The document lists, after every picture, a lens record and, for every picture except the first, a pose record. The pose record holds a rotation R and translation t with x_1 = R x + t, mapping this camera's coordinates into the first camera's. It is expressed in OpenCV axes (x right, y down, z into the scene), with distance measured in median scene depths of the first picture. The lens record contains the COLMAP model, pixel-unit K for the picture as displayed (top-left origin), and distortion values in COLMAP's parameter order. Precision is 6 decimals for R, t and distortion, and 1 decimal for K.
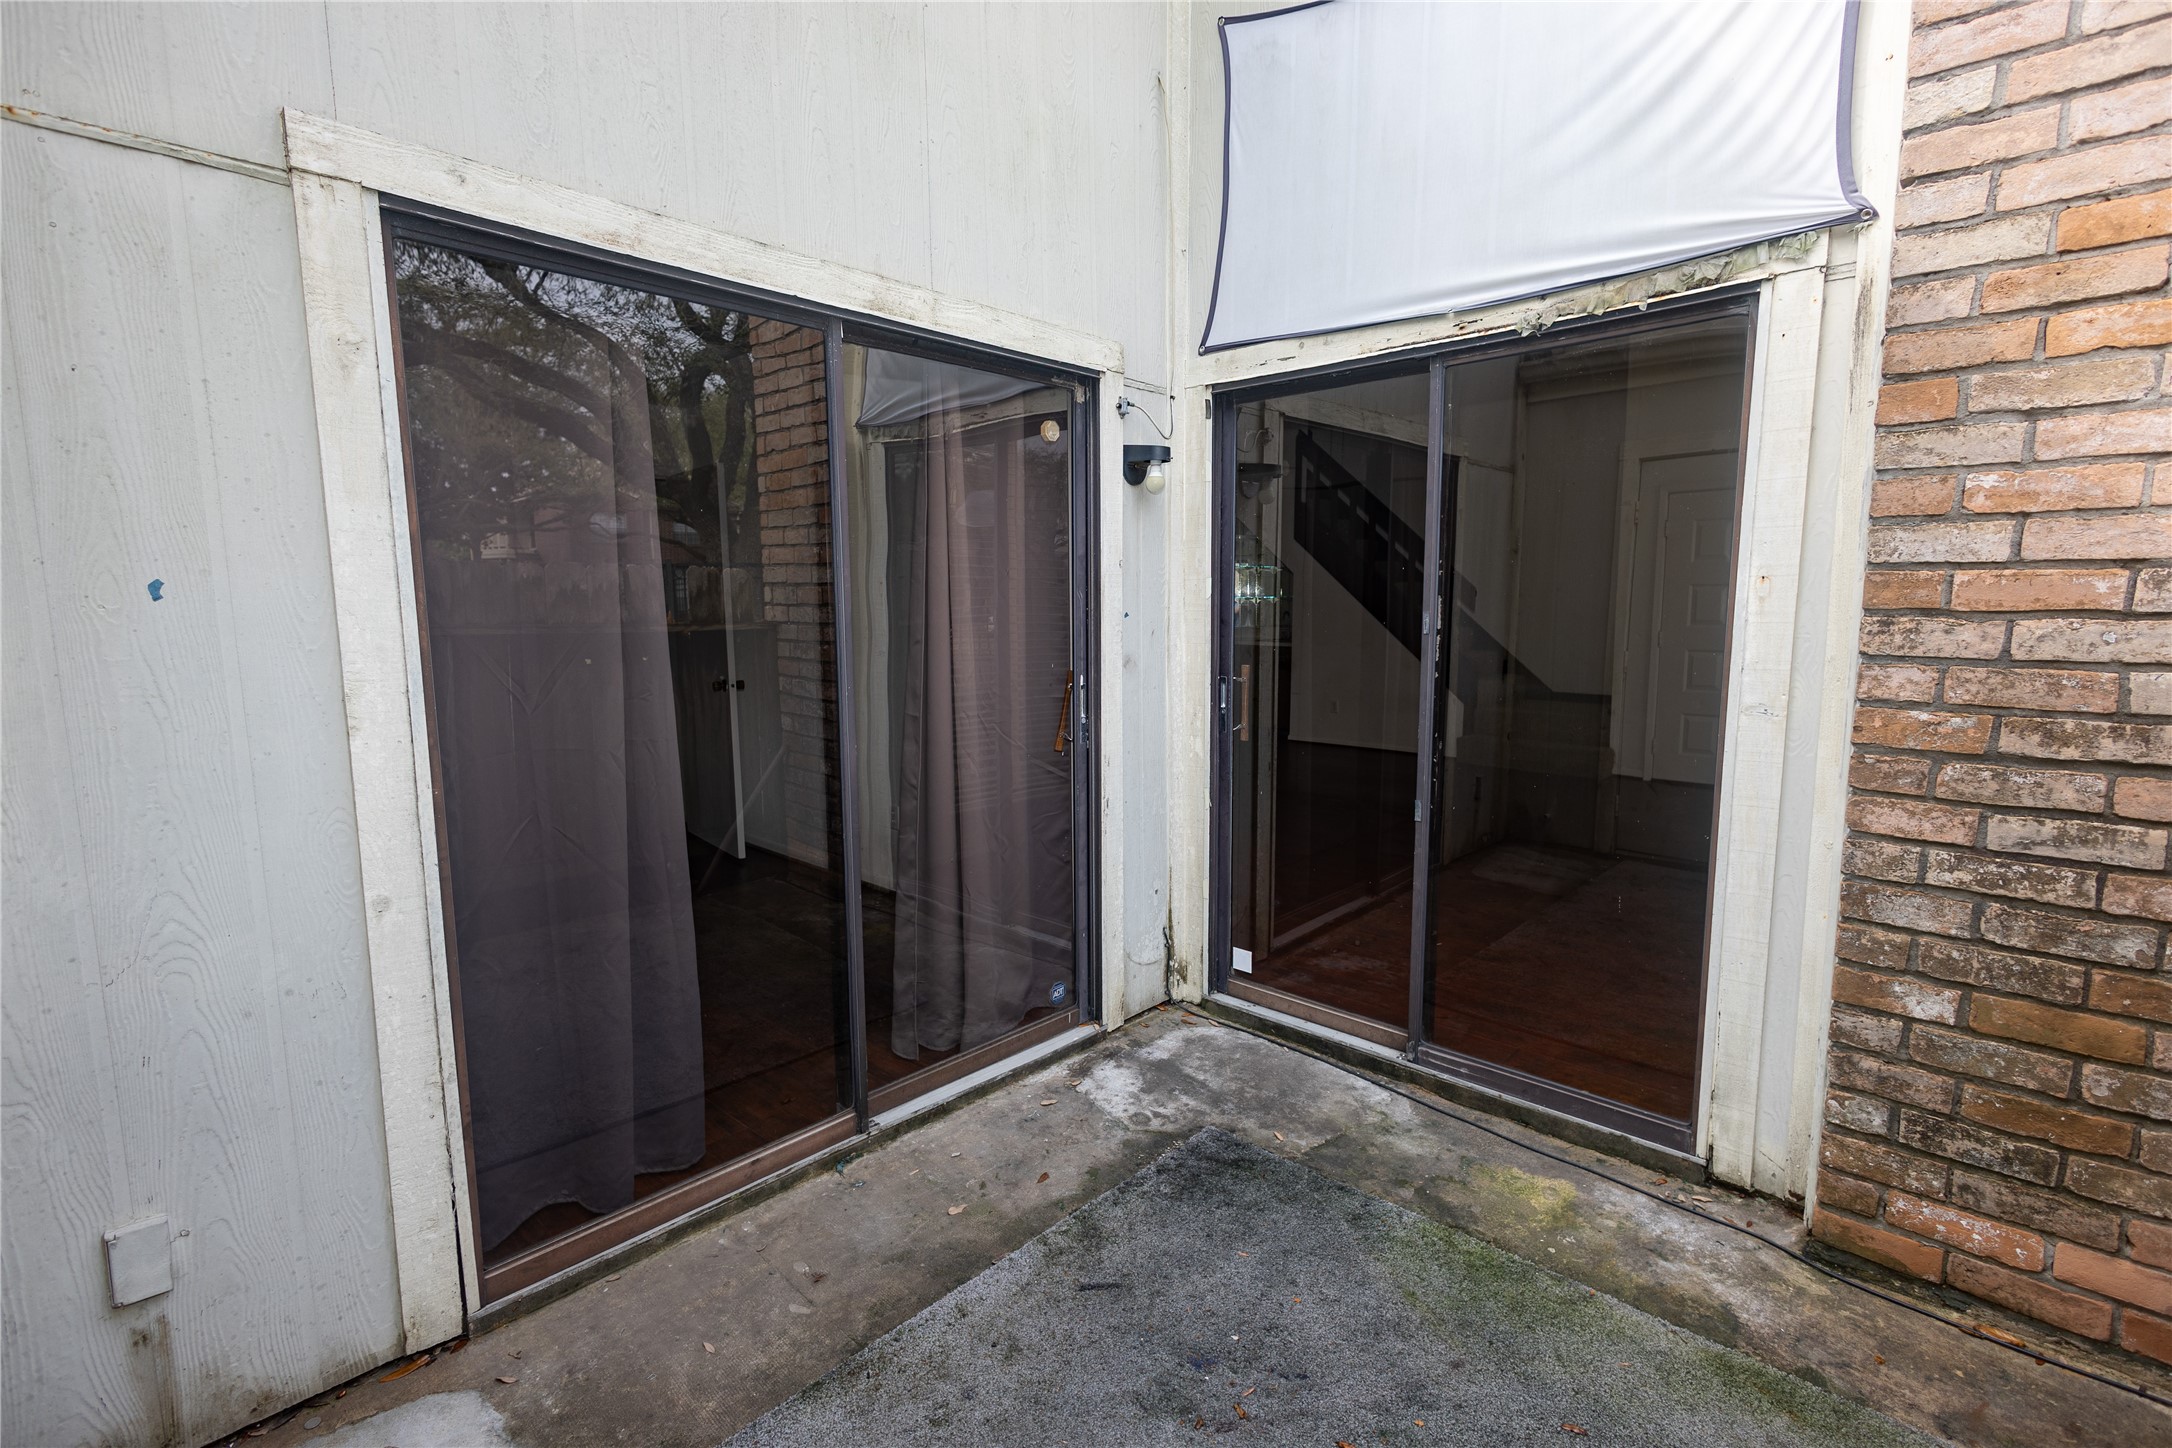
lens RADIAL K [[998.4, 0, 1085.1], [0, 998.4, 723.0], [0, 0, 1]] dist [0.015562, -0.003914]
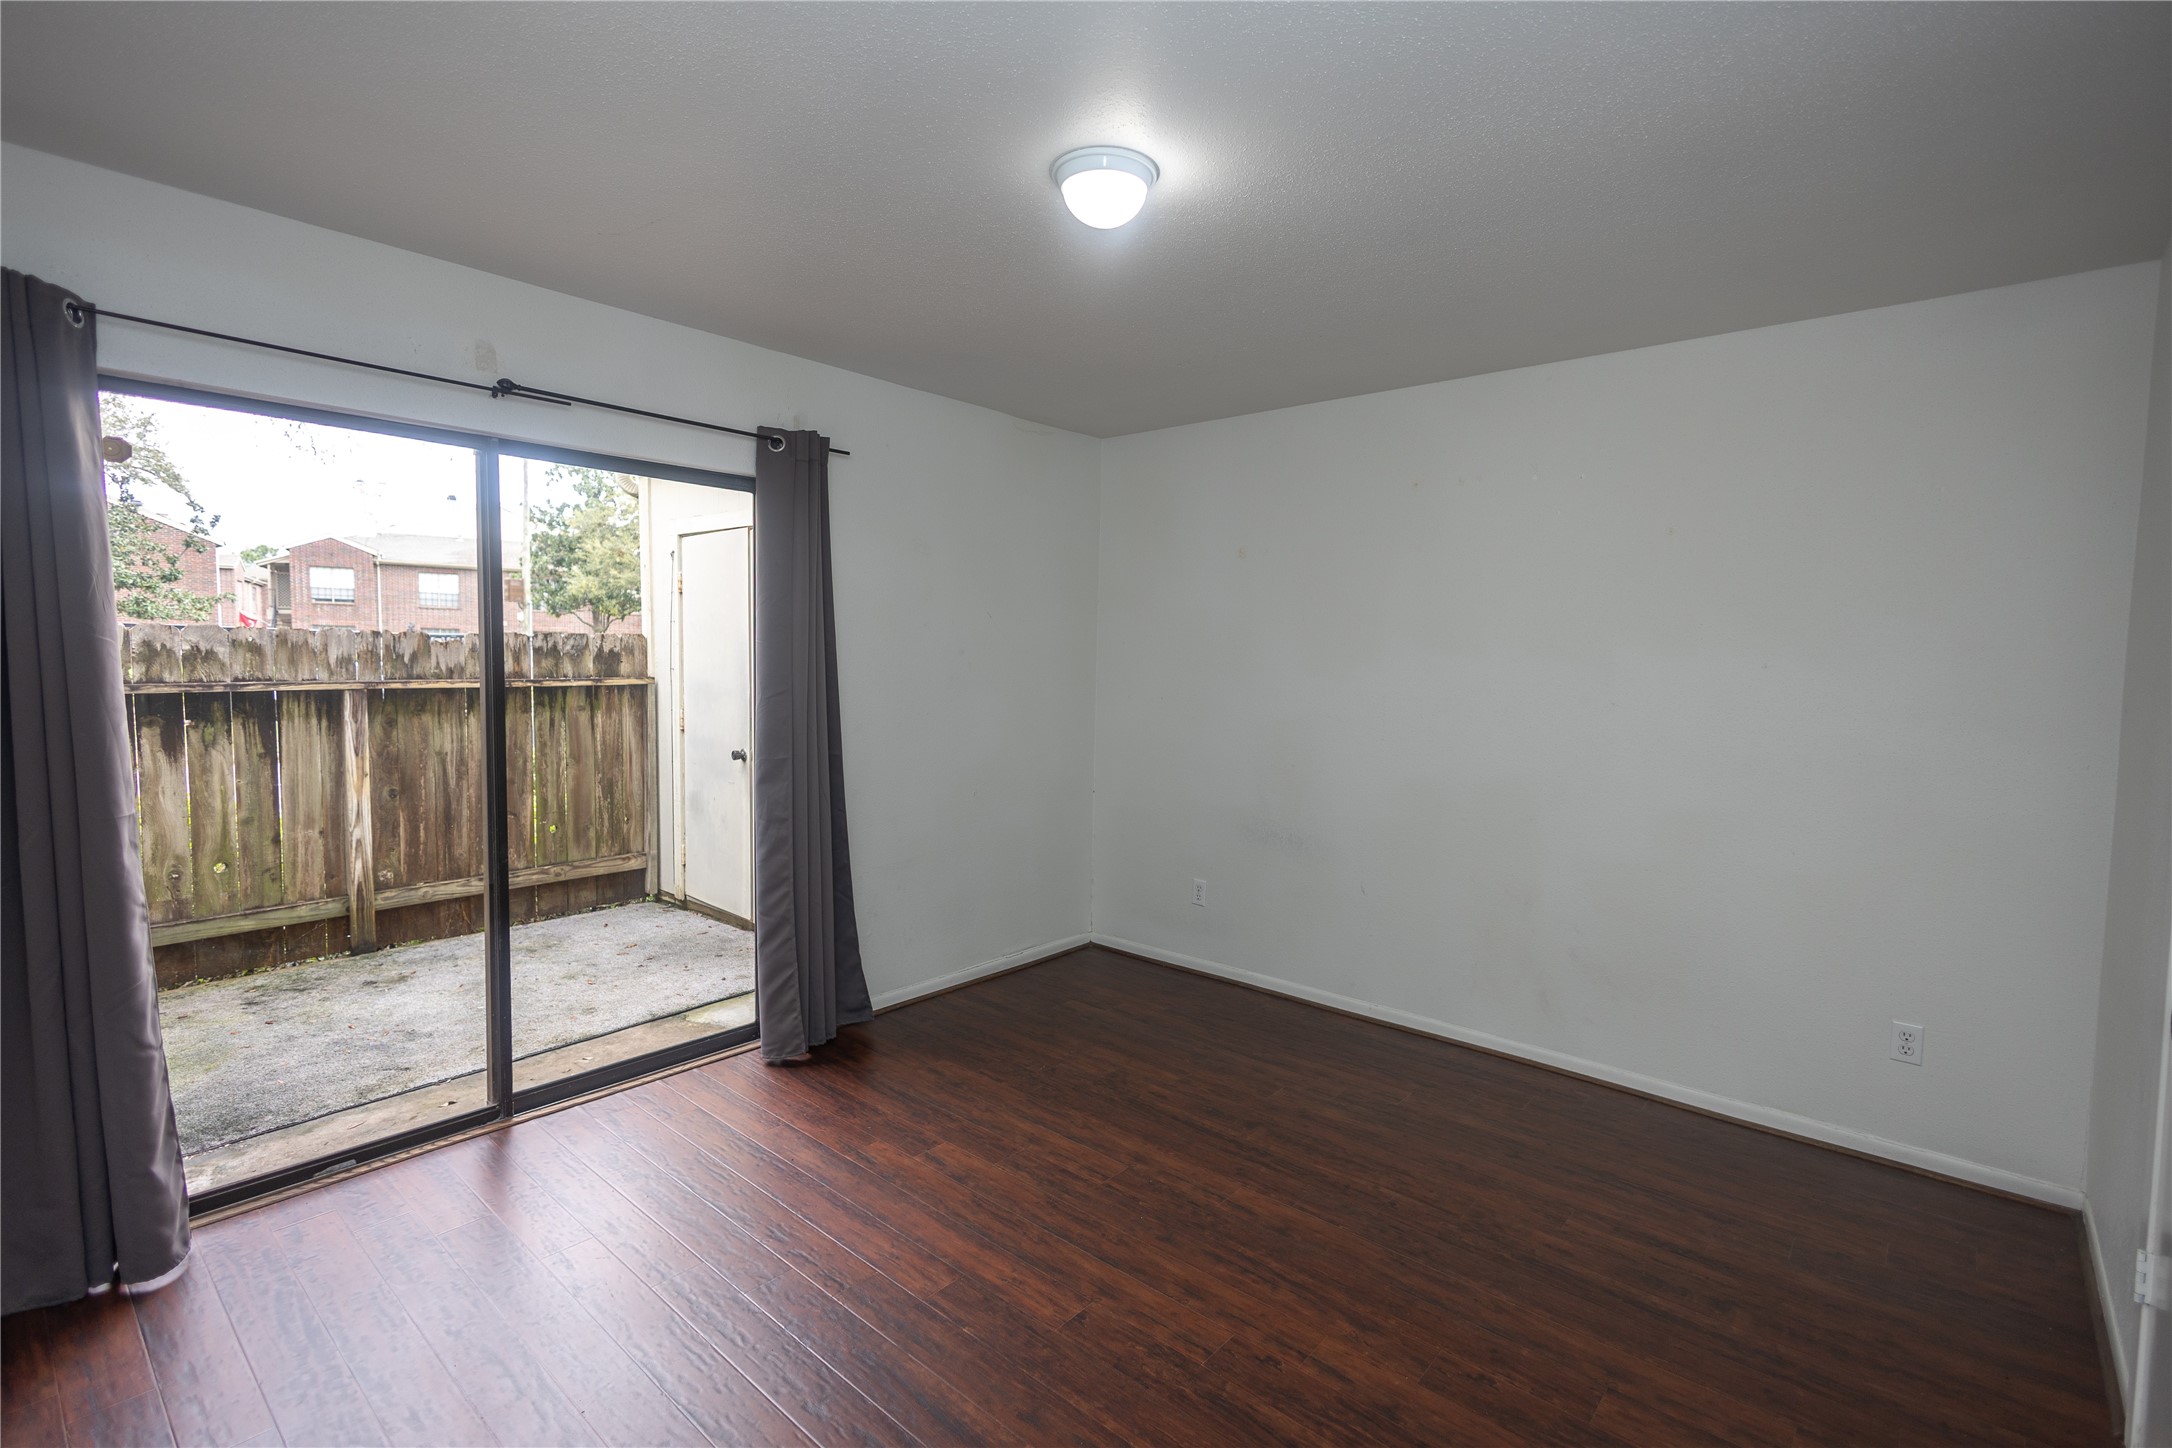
lens RADIAL K [[998.4, 0, 1092.2], [0, 998.4, 722.7], [0, 0, 1]] dist [0.015562, -0.003914]
pose [[-0.999121, -0.005567, -0.041536, -1.039569], [-0.013301, 0.982013, 0.188343, -0.328521], [0.039741, 0.188730, -0.981225, 2.502277]]
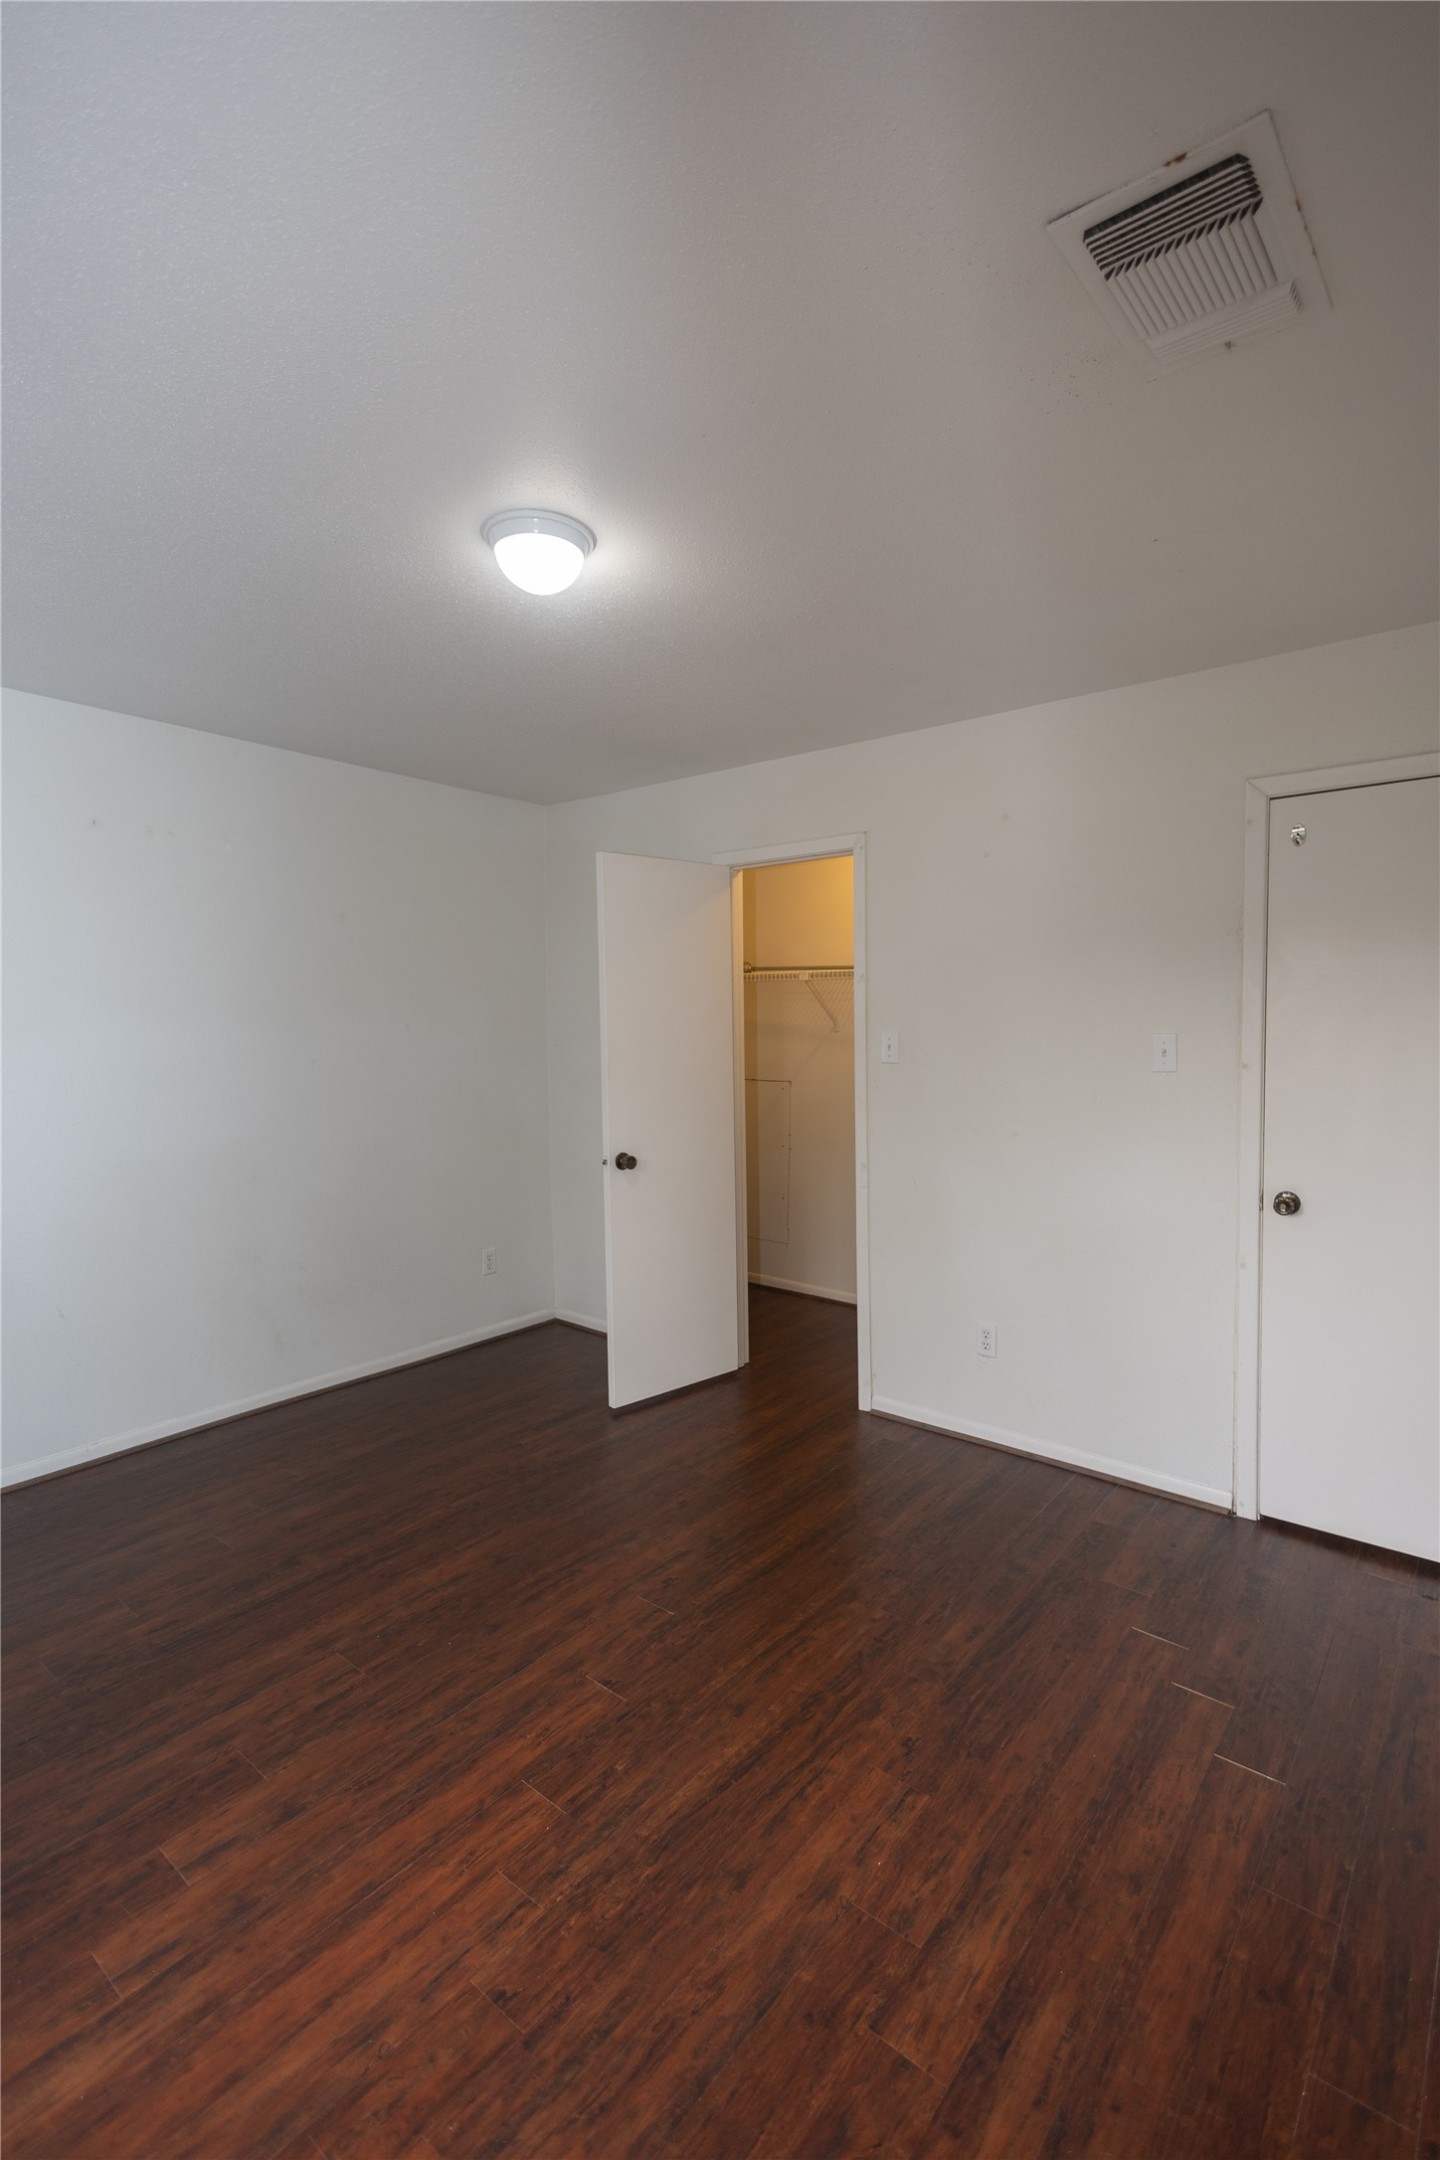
lens RADIAL K [[992.9, 0, 722.1], [0, 992.9, 1074.0], [0, 0, 1]] dist [0.015562, -0.003914]
pose [[0.070372, 0.067564, -0.995230, -0.089060], [-0.117651, 0.991302, 0.058979, -0.245034], [0.990558, 0.112940, 0.077709, 1.591281]]
